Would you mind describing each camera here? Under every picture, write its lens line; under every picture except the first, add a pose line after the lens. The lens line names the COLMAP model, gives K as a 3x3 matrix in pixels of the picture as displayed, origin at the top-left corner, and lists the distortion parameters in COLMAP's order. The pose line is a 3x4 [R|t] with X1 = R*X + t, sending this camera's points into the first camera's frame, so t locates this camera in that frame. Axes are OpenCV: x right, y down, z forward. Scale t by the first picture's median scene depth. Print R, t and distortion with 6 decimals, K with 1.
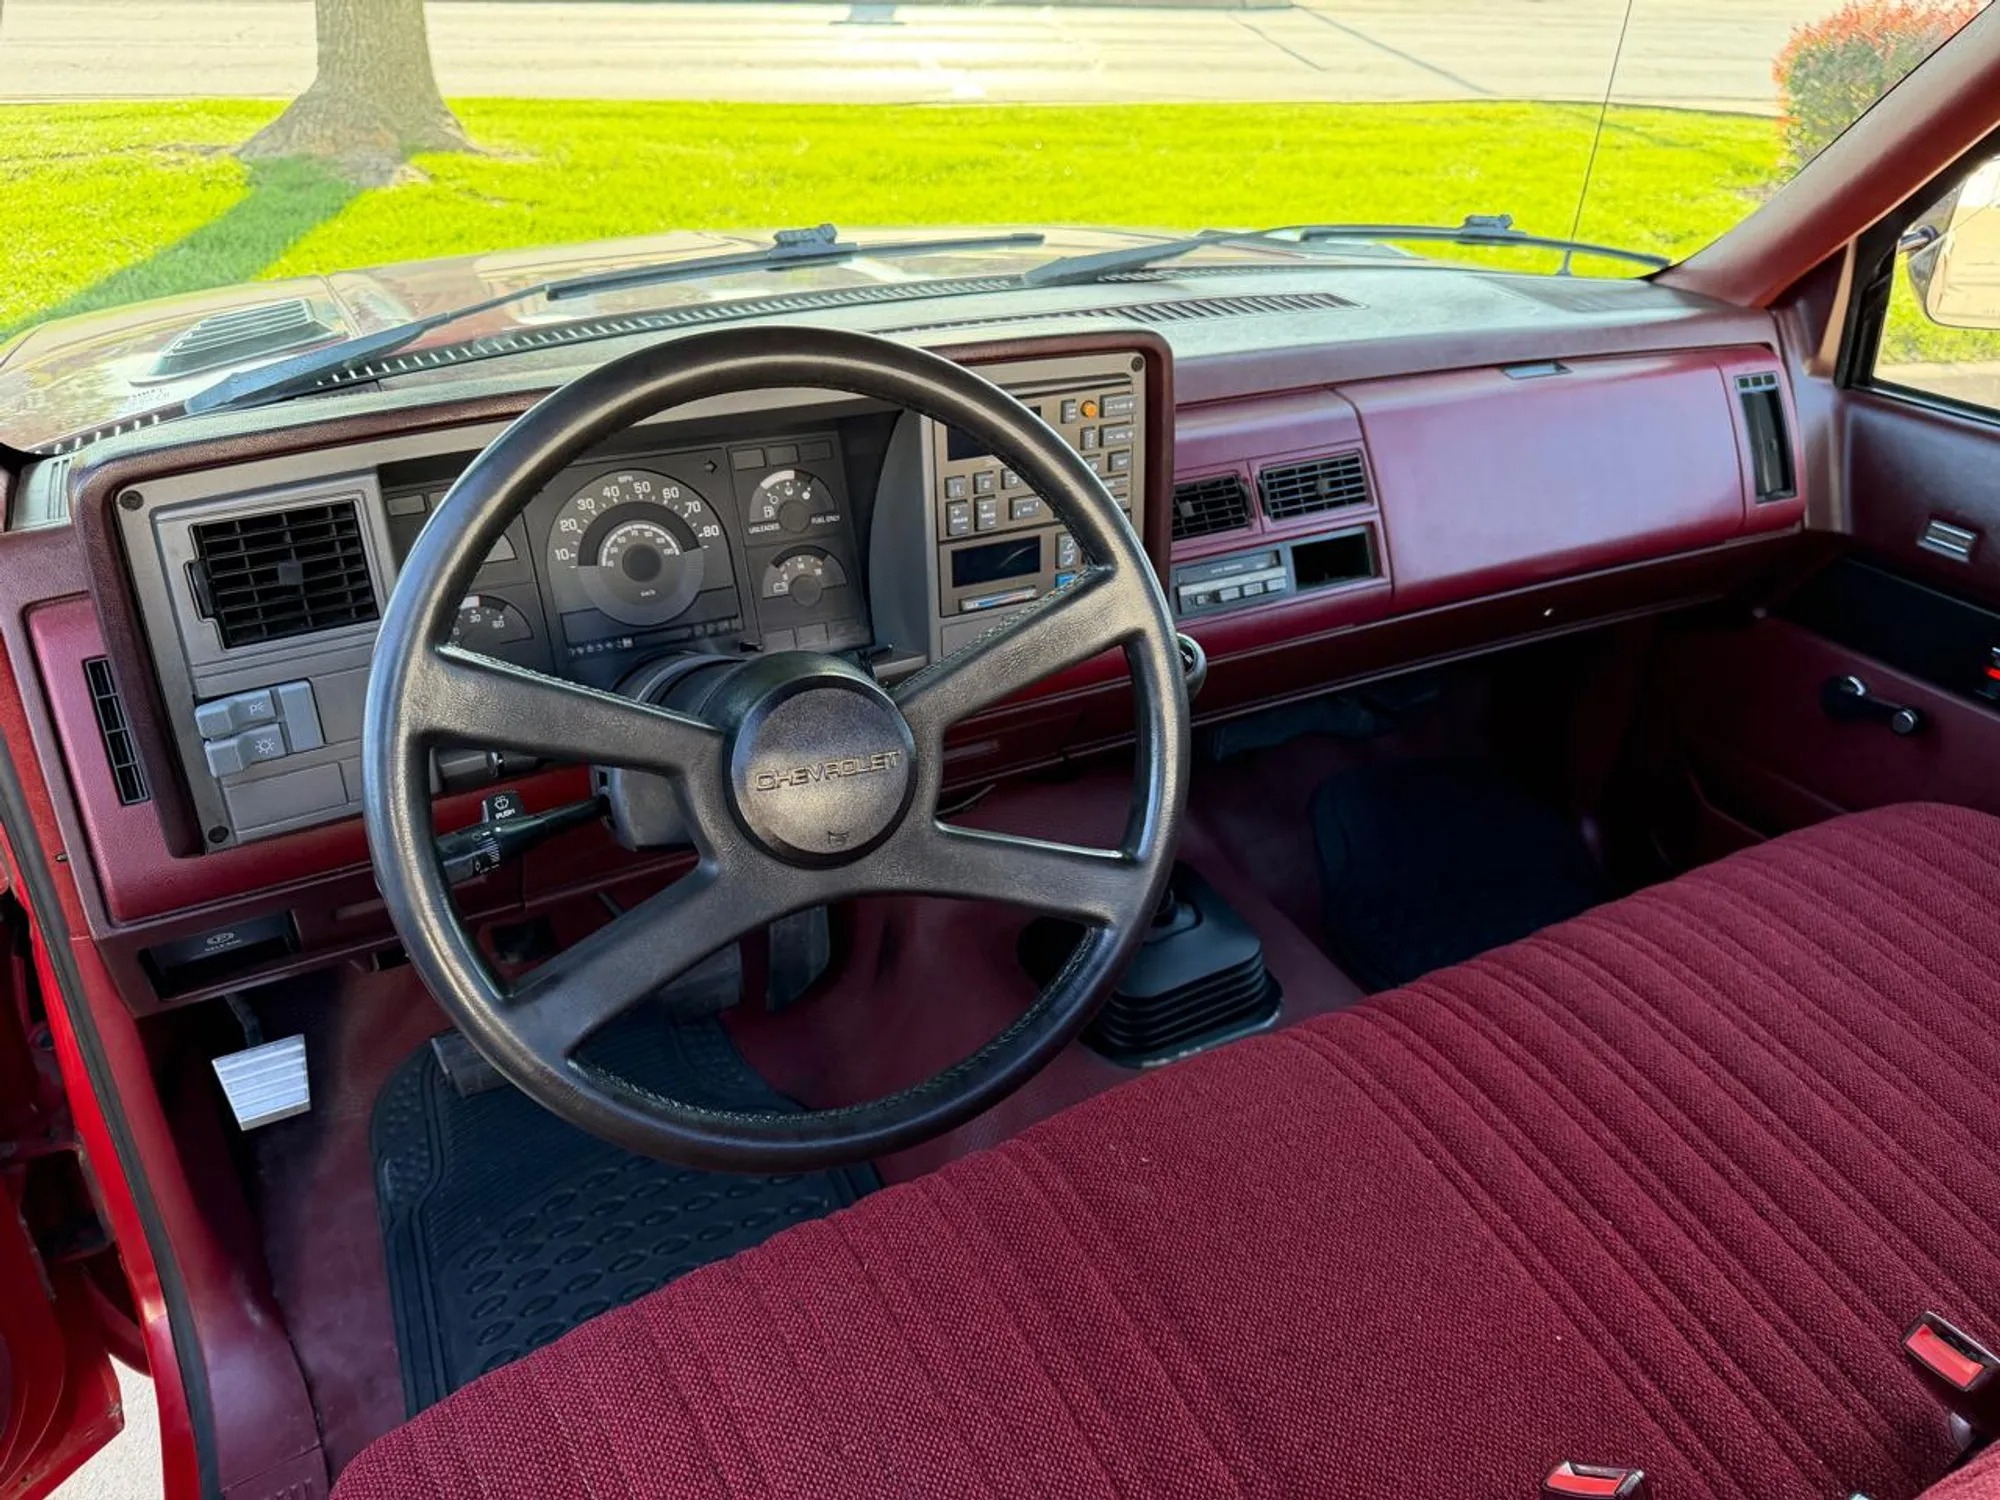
lens RADIAL K [[1530.5, 0, 991.4], [0, 1530.5, 750.0], [0, 0, 1]] dist [-0.041617, 0.014553]
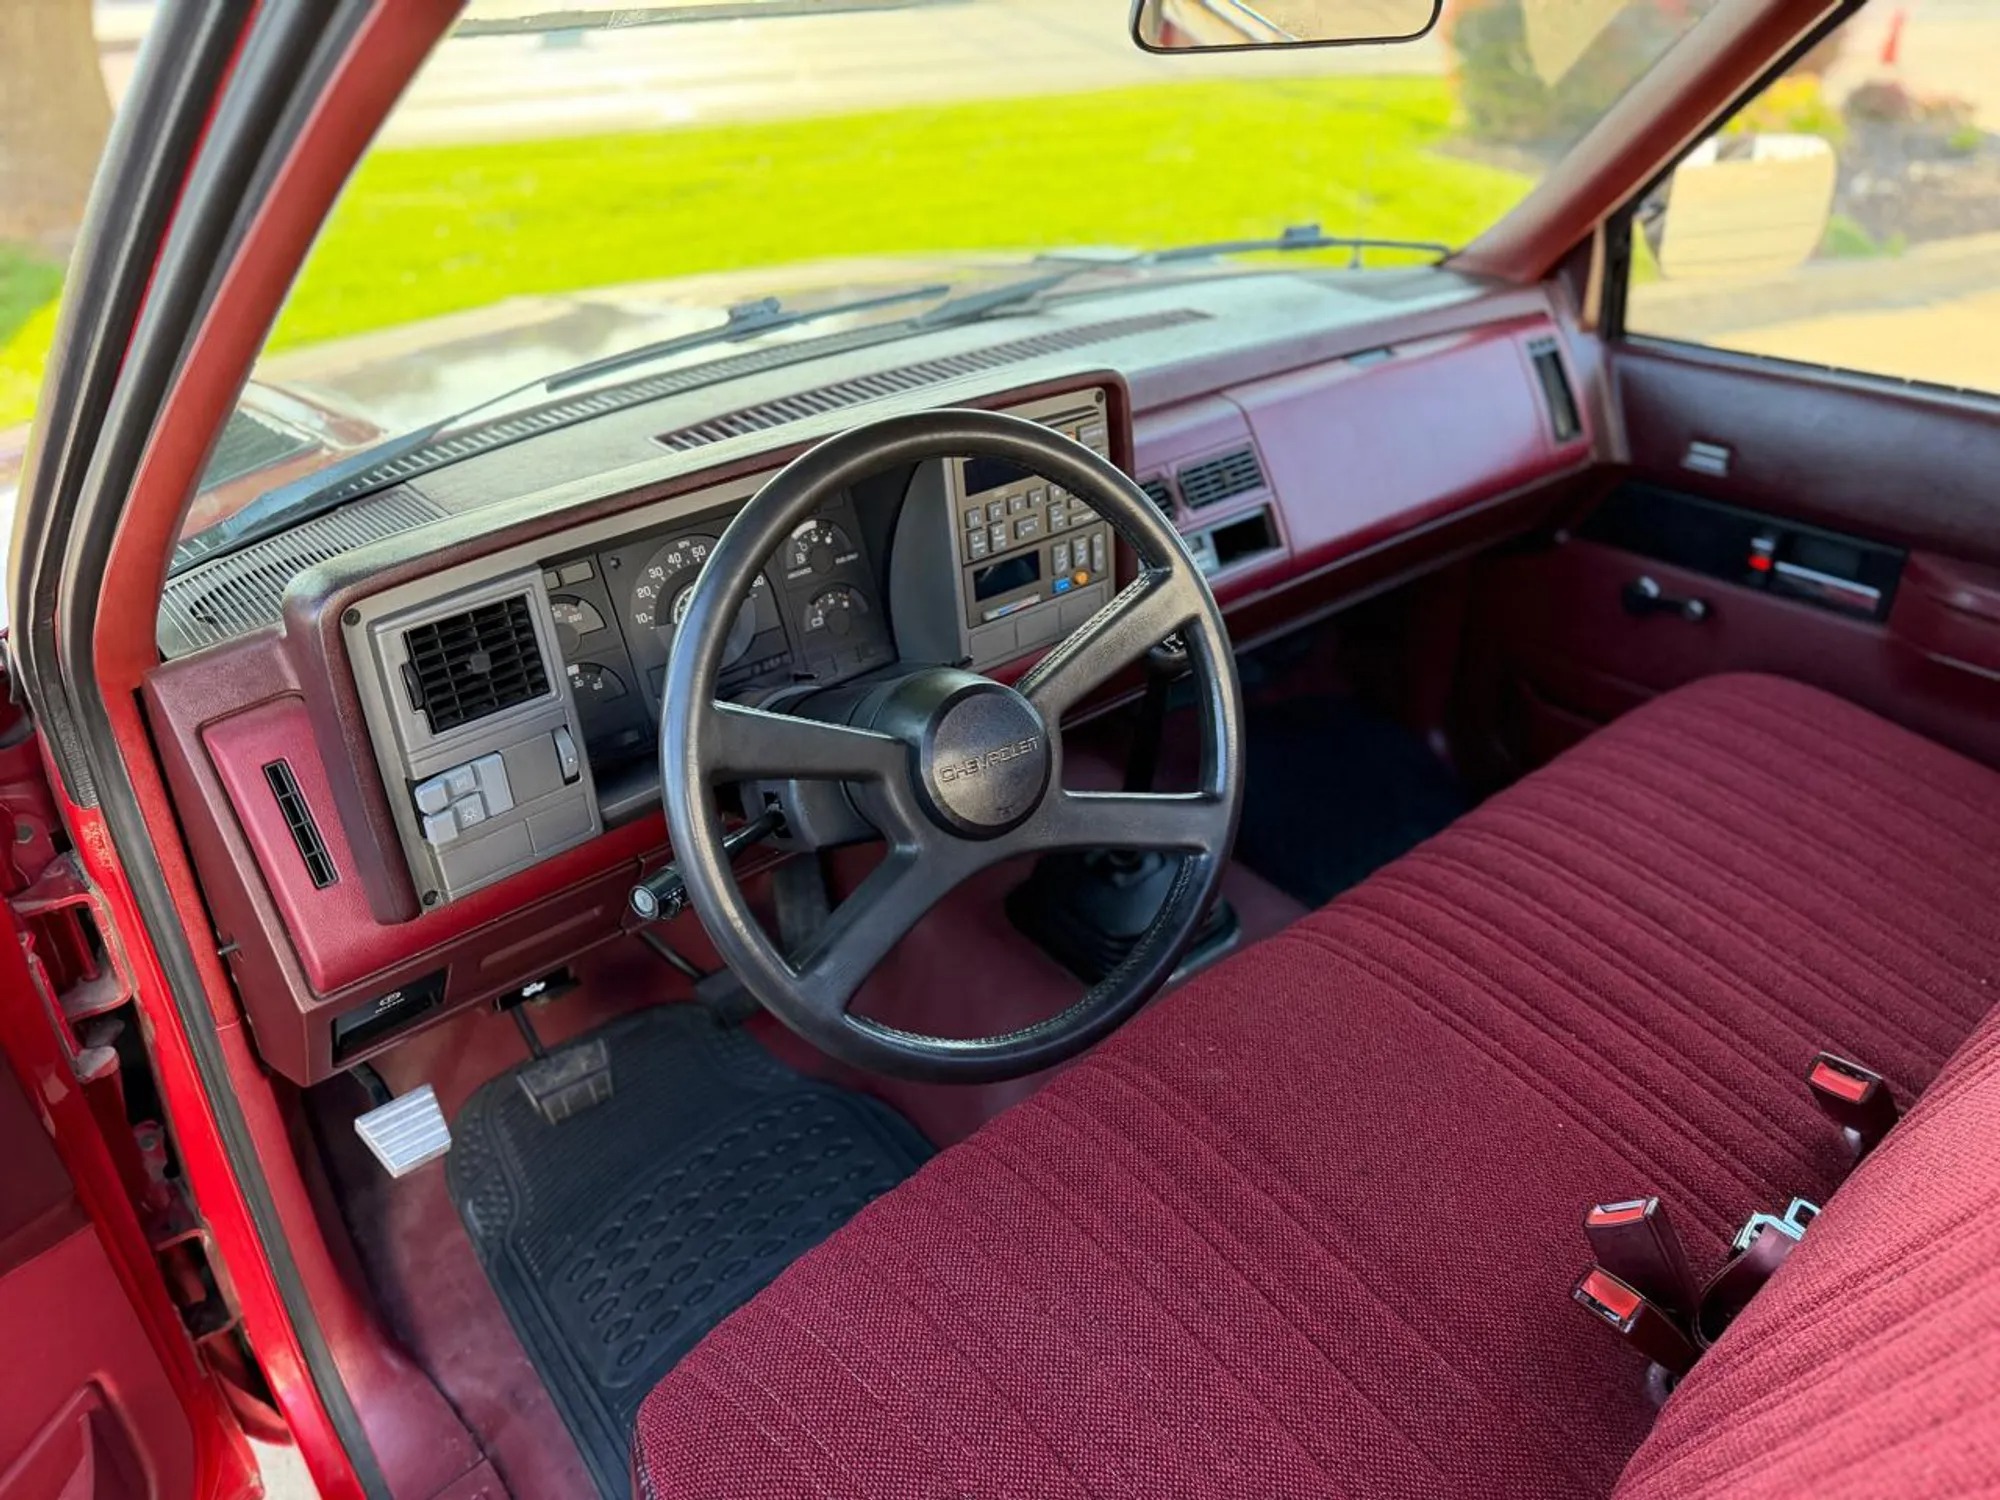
lens RADIAL K [[1530.5, 0, 1008.4], [0, 1530.5, 747.4], [0, 0, 1]] dist [-0.041617, 0.014553]
pose [[0.977430, -0.144128, 0.154462, -0.188406], [0.144153, 0.989493, 0.011095, -0.005060], [-0.154438, 0.011421, 0.987936, -0.157383]]
